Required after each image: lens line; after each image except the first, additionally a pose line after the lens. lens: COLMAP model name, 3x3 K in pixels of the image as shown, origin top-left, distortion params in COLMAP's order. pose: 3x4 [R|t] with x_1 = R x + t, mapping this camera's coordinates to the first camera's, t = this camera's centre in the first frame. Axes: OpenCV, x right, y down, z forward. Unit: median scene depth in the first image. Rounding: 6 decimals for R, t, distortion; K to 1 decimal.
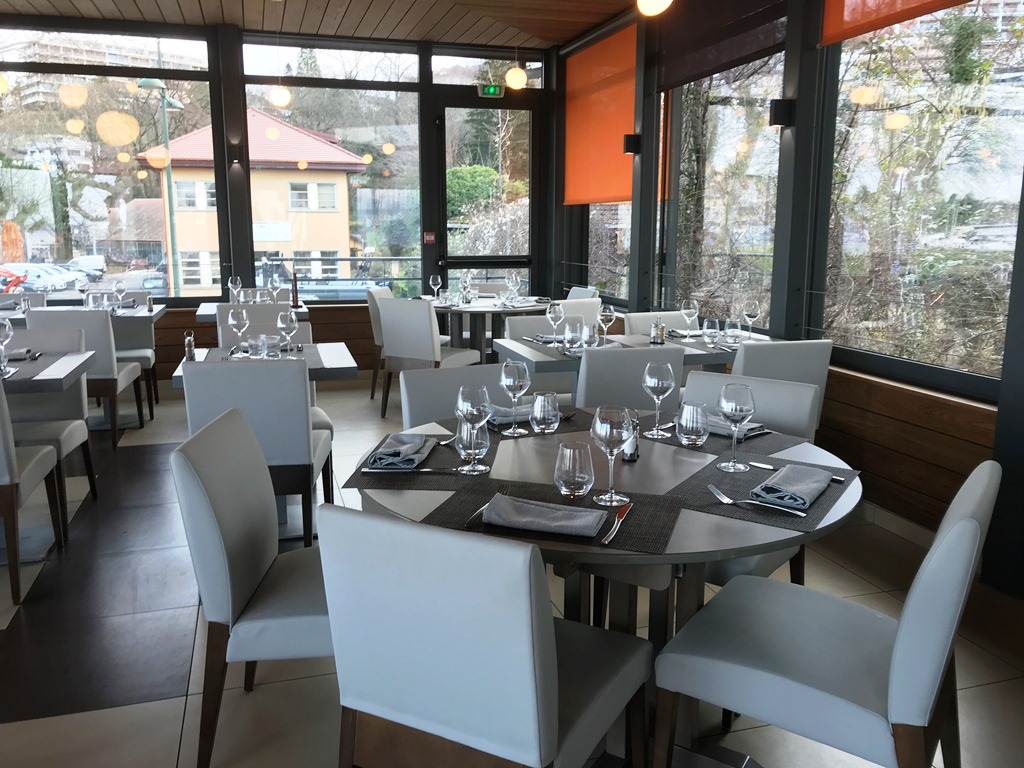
lens RADIAL K [[839.1, 0, 512.4], [0, 839.1, 382.3], [0, 0, 1]] dist [0.004727, -0.000945]
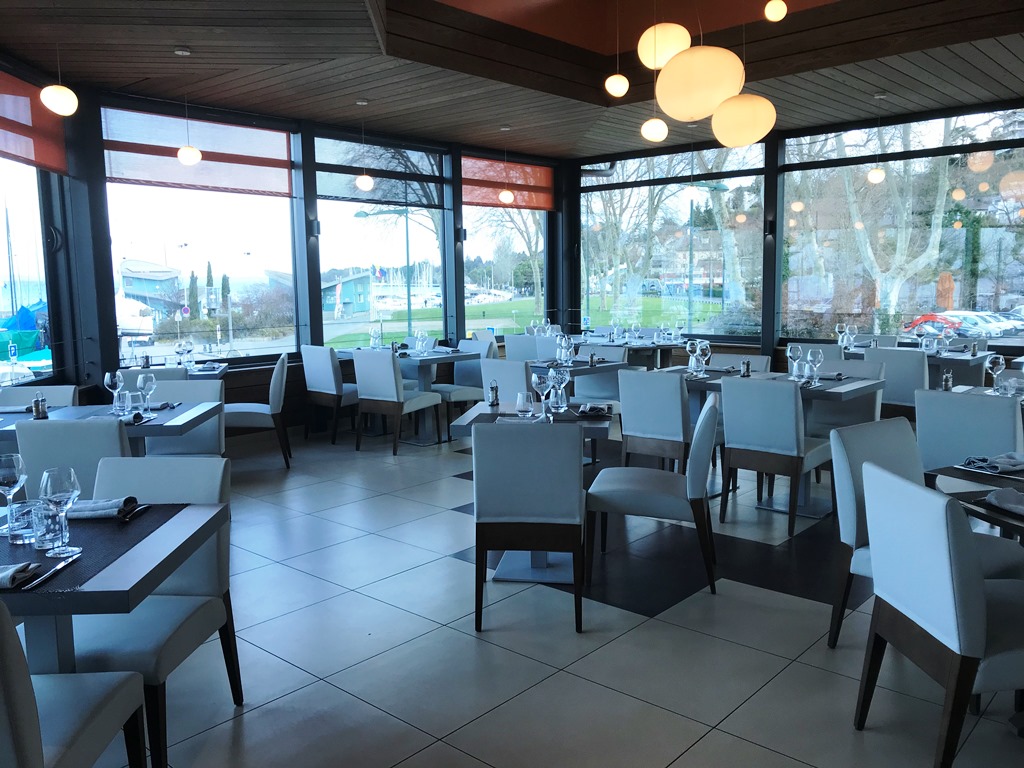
lens RADIAL K [[839.1, 0, 511.8], [0, 839.1, 384.2], [0, 0, 1]] dist [0.004727, -0.000945]
pose [[0.520420, 0.096792, -0.848407, 0.225571], [-0.141659, 0.989574, 0.026003, 0.013708], [0.842078, 0.106653, 0.528706, -0.140501]]
